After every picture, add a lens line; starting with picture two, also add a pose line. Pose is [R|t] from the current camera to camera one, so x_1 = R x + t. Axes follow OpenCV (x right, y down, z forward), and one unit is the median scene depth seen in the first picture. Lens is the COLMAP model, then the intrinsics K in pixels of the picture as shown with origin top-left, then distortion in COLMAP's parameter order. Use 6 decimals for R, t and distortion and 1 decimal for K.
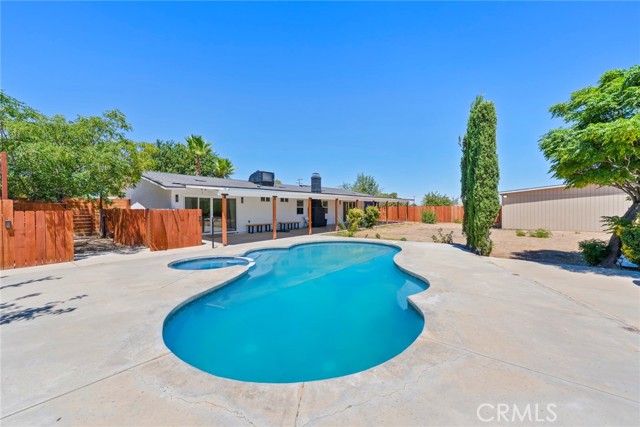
lens RADIAL K [[262.9, 0, 317.3], [0, 262.9, 212.5], [0, 0, 1]] dist [0.001280, -0.001208]
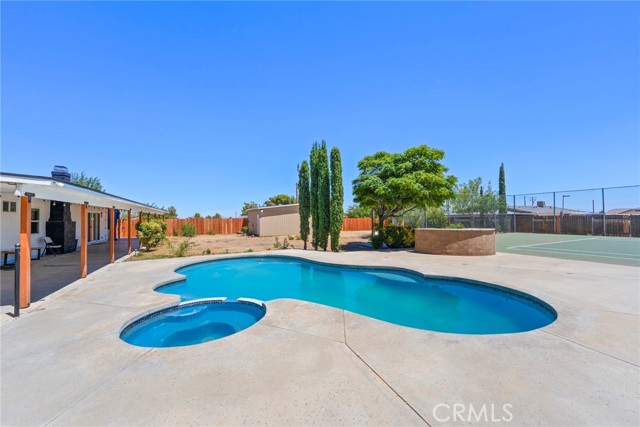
lens RADIAL K [[262.9, 0, 317.2], [0, 262.9, 214.1], [0, 0, 1]] dist [0.001280, -0.001208]
pose [[0.426247, 0.012781, 0.904516, -0.758407], [0.026815, 0.999282, -0.026756, -0.009749], [-0.904209, 0.035659, 0.425599, 0.485980]]
